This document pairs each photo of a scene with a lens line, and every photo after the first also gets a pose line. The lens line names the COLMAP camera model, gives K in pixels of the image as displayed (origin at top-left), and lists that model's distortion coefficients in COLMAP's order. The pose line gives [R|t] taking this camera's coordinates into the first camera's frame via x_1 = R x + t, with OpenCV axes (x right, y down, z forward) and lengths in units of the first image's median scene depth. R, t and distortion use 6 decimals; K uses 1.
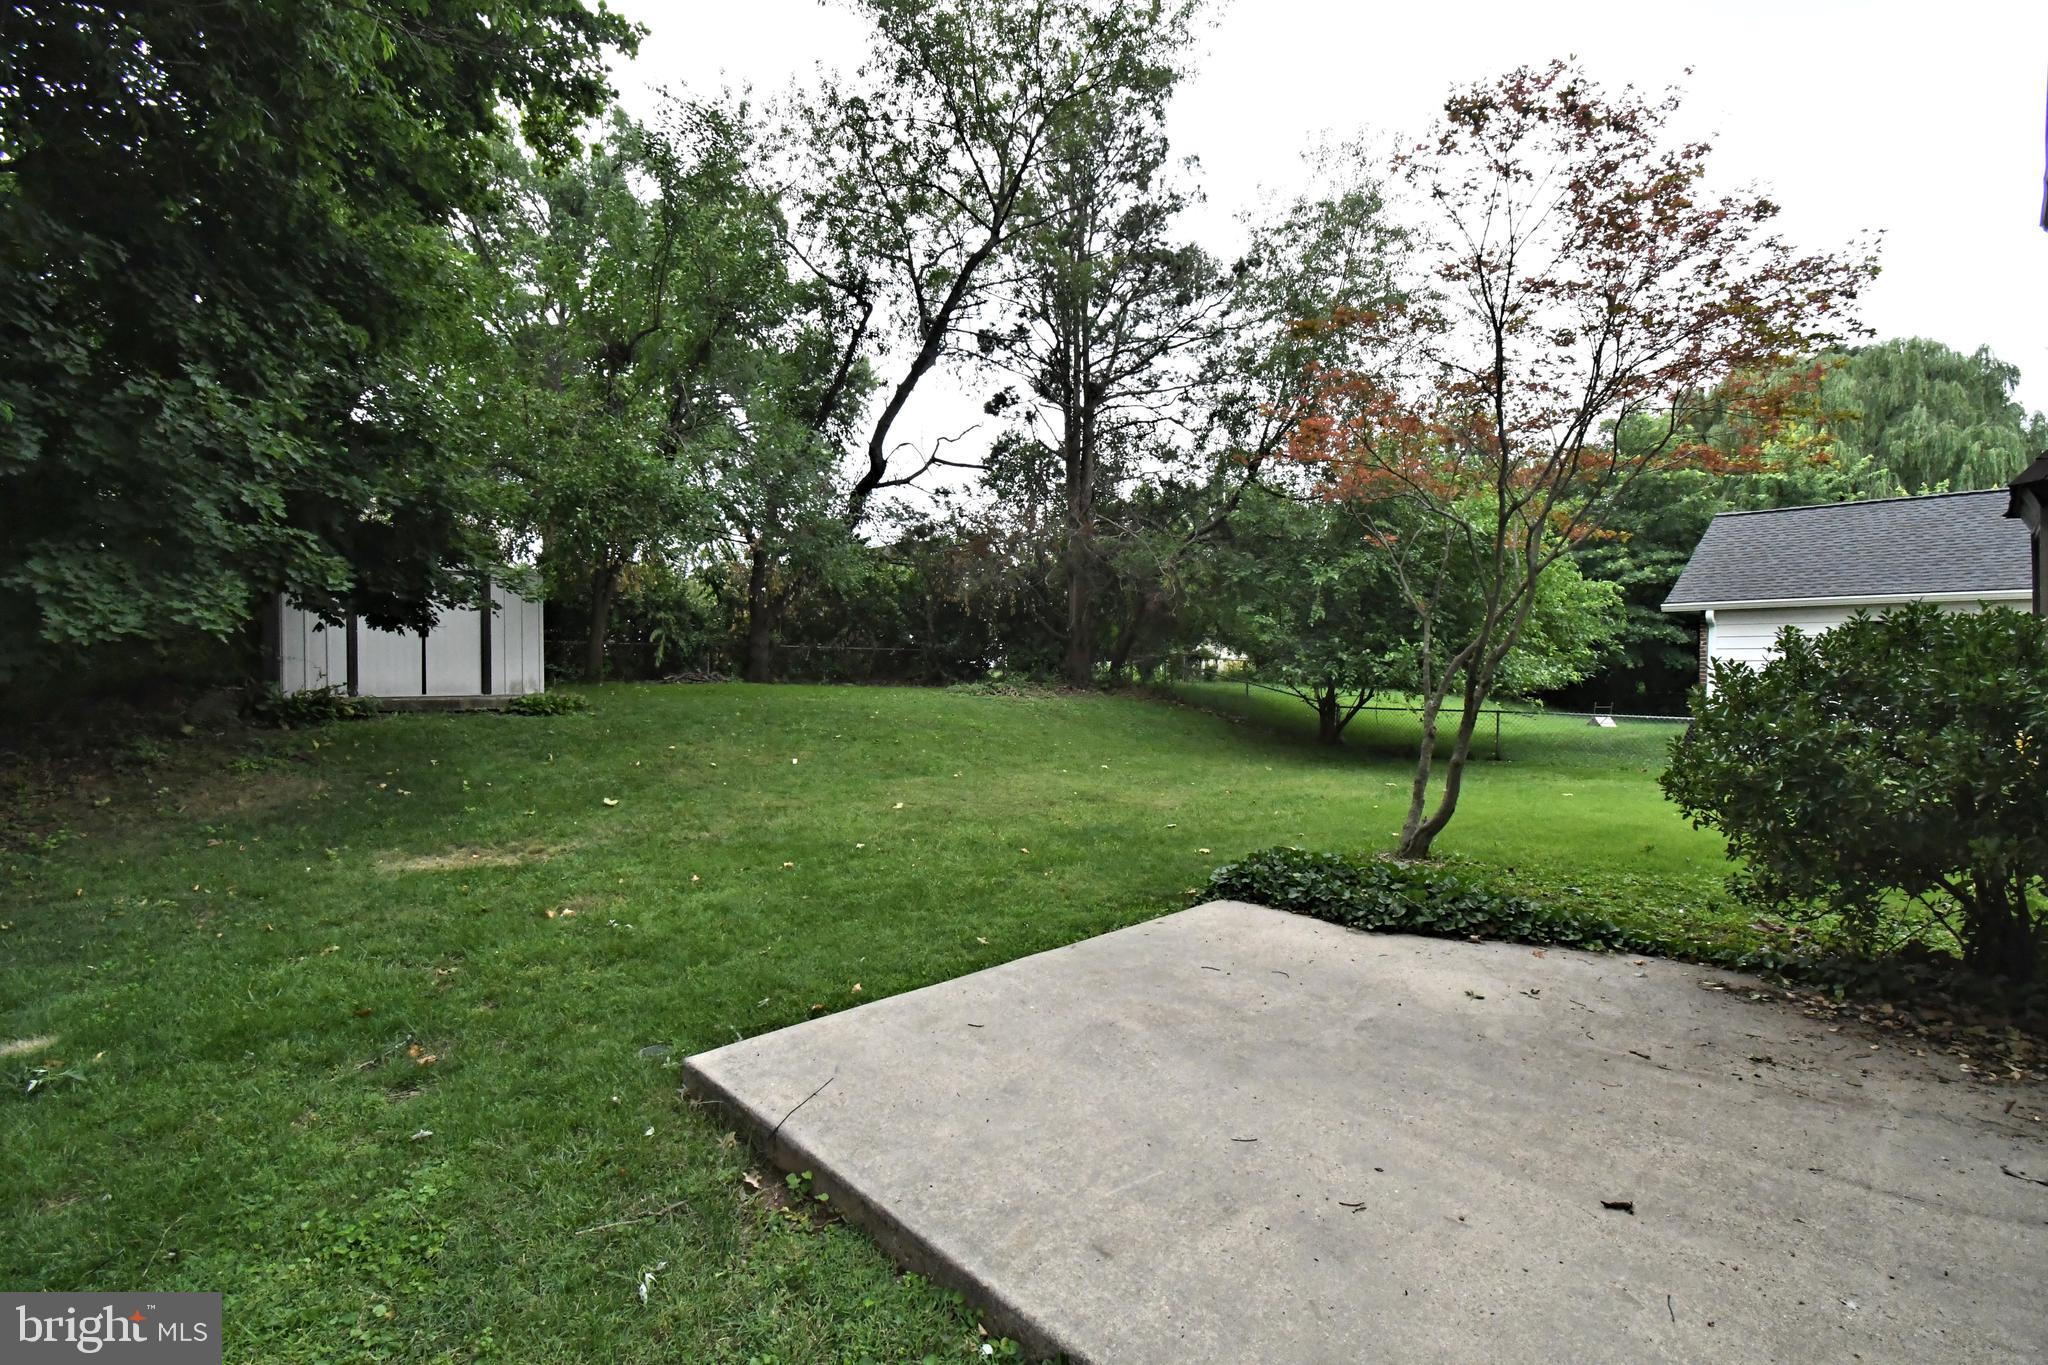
lens RADIAL K [[904.4, 0, 1041.7], [0, 904.4, 646.4], [0, 0, 1]] dist [0.021551, -0.020068]
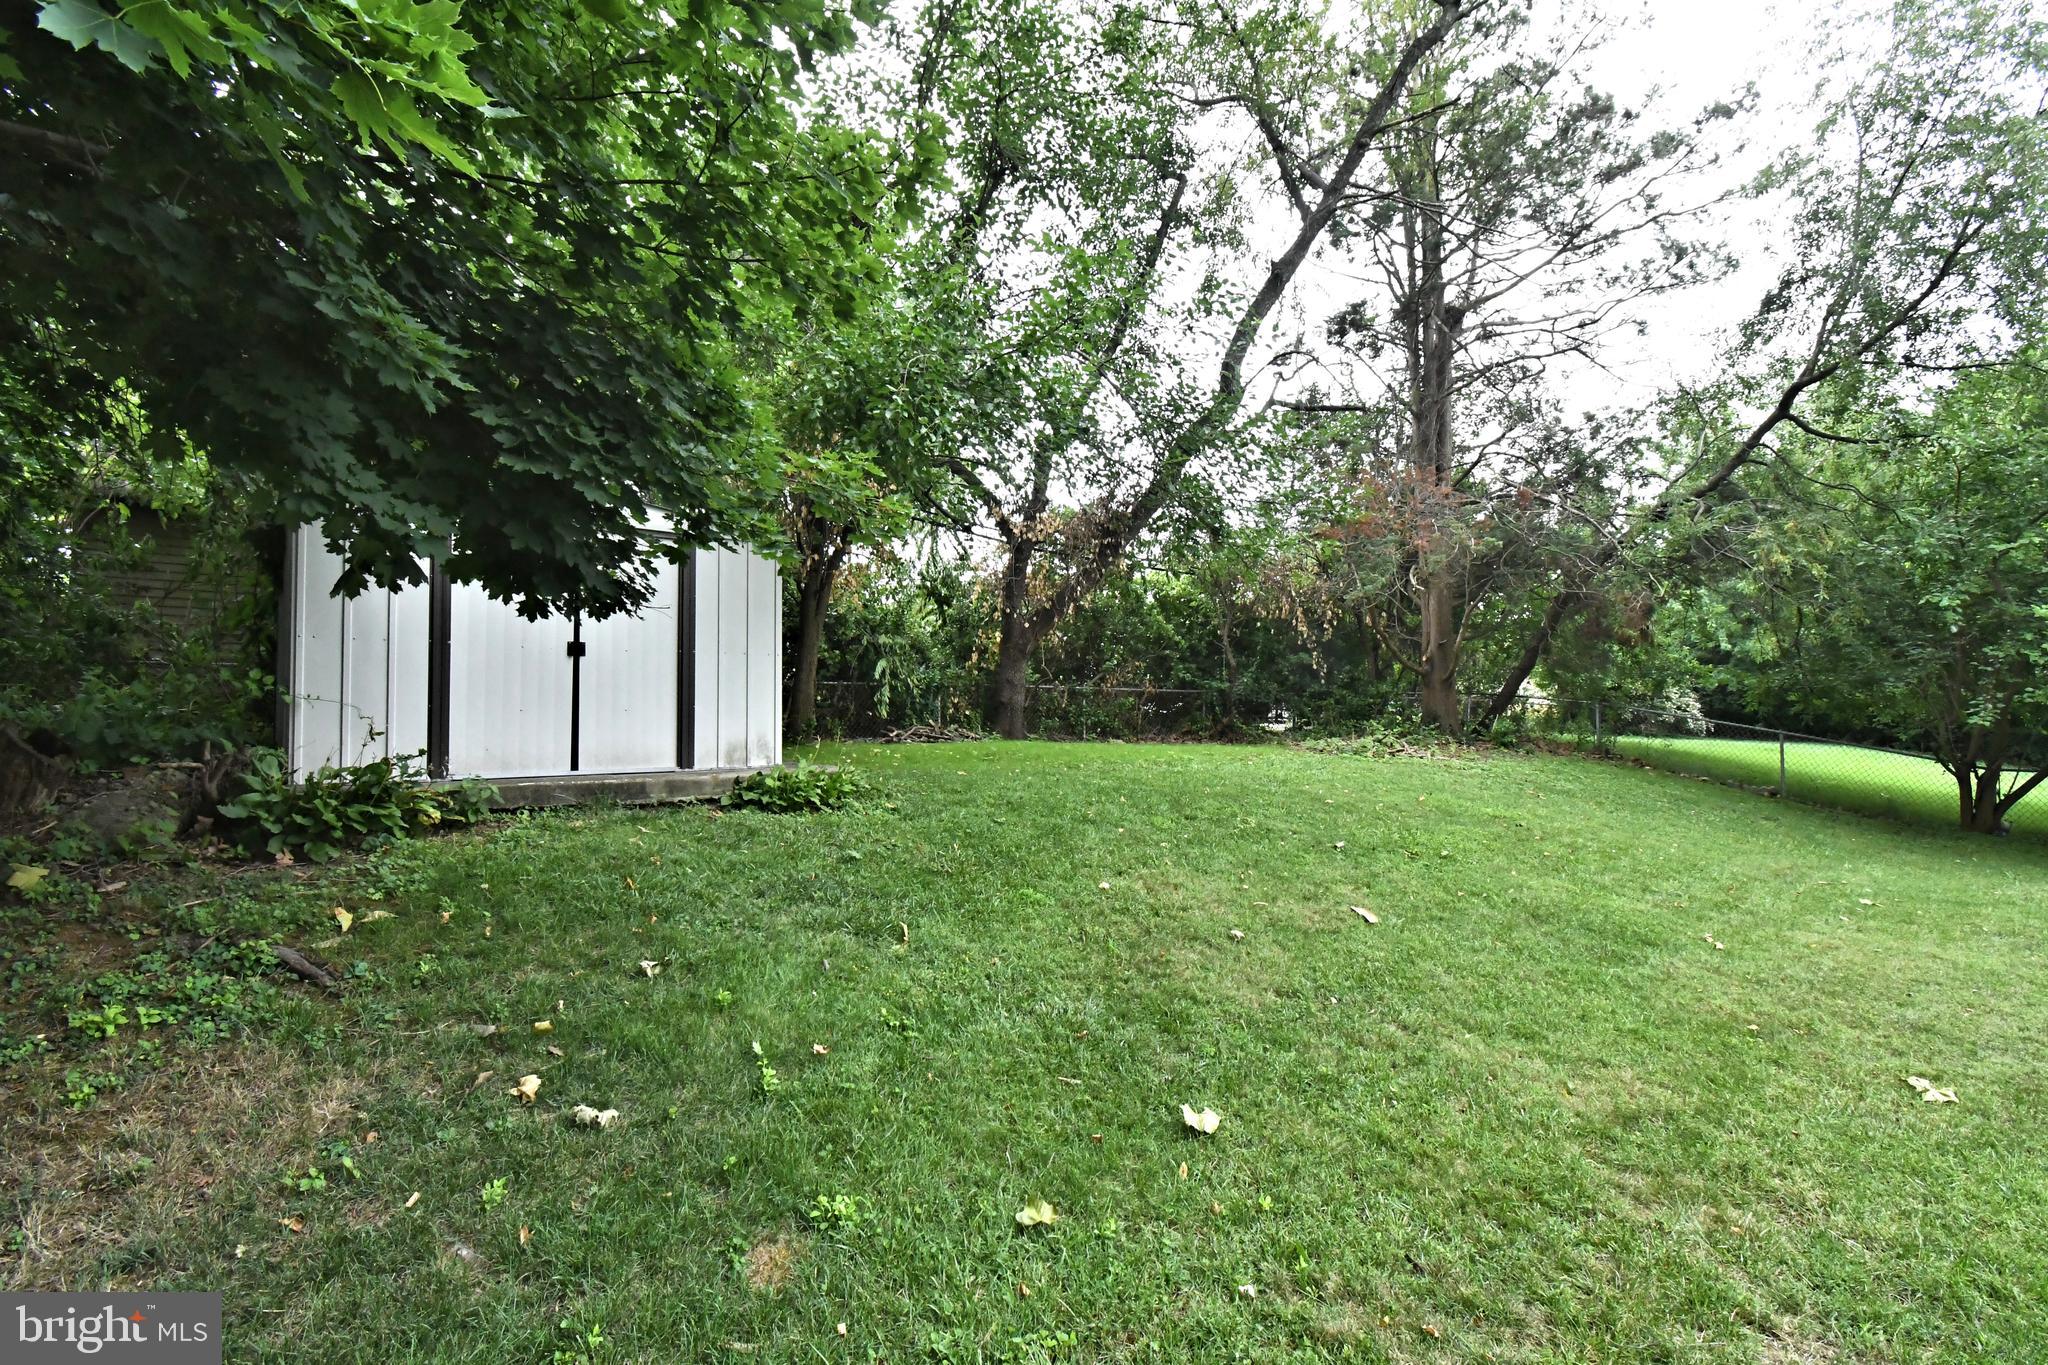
lens RADIAL K [[904.4, 0, 1041.7], [0, 904.4, 646.4], [0, 0, 1]] dist [0.021551, -0.020068]
pose [[0.998233, -0.016926, -0.056960, -0.391685], [0.013467, 0.998074, -0.060561, 0.018050], [0.057875, 0.059687, 0.996538, 0.511341]]
